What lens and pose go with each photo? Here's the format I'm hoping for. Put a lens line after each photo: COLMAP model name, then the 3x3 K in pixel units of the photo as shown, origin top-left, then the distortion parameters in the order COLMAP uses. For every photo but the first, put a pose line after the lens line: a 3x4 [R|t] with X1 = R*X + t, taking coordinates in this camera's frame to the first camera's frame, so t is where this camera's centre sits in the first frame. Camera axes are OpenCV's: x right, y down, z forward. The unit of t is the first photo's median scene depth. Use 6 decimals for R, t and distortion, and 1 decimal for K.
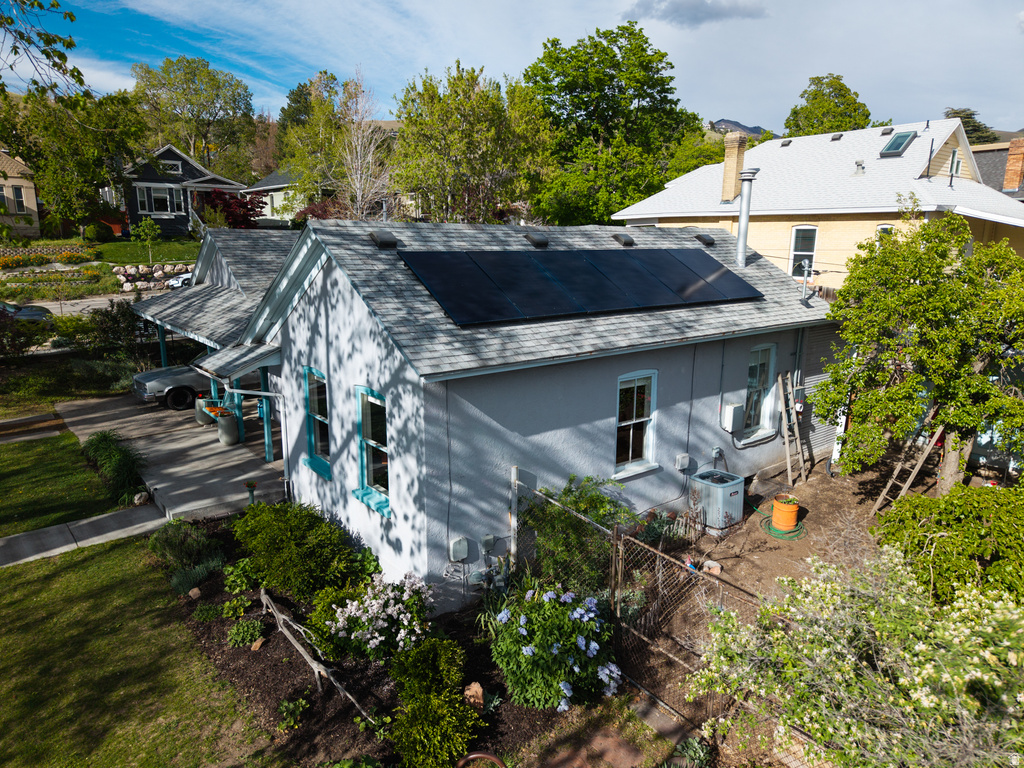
lens RADIAL K [[689.0, 0, 512.0], [0, 689.0, 384.0], [0, 0, 1]] dist [-0.004009, -0.000687]
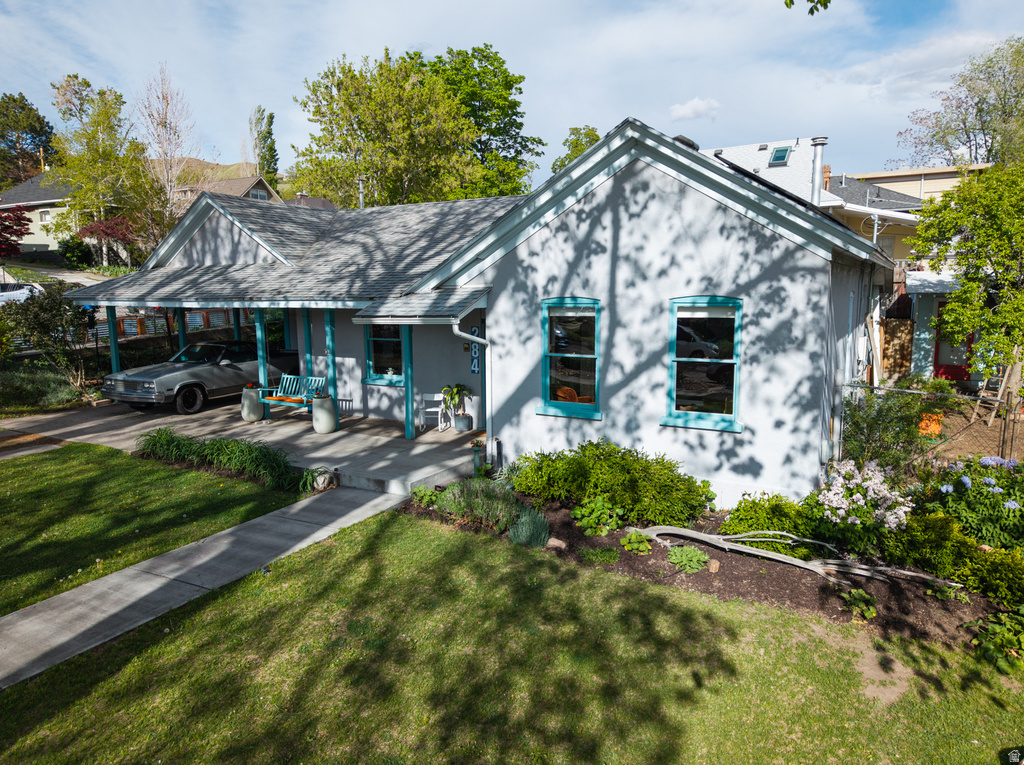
lens RADIAL K [[722.5, 0, 511.4], [0, 722.5, 367.4], [0, 0, 1]] dist [0.002672, 0.004180]
pose [[0.928118, -0.054237, 0.368314, -0.675942], [0.092405, 0.991932, -0.086784, 0.136732], [-0.360636, 0.114580, 0.925642, 0.173235]]
